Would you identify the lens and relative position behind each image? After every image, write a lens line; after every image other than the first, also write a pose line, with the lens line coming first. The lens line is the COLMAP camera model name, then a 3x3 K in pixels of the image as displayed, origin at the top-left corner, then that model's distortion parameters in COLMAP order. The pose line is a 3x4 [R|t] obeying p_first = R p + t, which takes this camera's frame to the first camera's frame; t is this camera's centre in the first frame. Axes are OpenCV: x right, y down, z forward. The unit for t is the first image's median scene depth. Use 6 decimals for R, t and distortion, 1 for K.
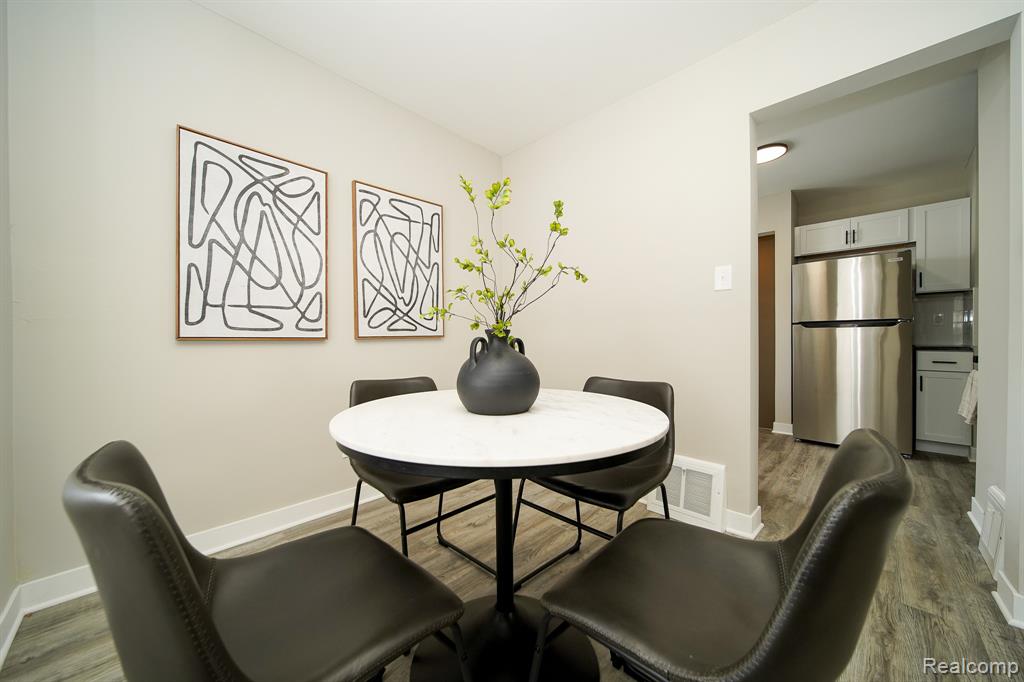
lens RADIAL K [[368.2, 0, 509.0], [0, 368.2, 341.1], [0, 0, 1]] dist [-0.001250, -0.000270]
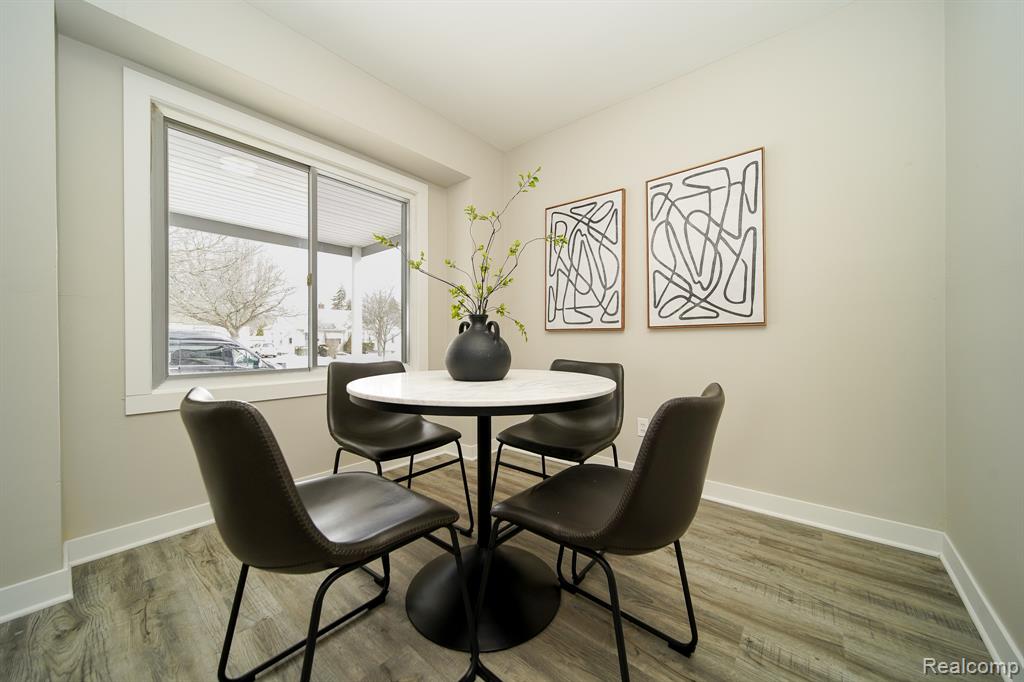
lens RADIAL K [[368.2, 0, 509.0], [0, 368.2, 341.1], [0, 0, 1]] dist [-0.001250, -0.000270]
pose [[0.069061, 0.006781, -0.997589, 0.671564], [-0.006616, 0.999958, 0.006339, 0.027732], [0.997591, 0.006162, 0.069103, 0.562589]]
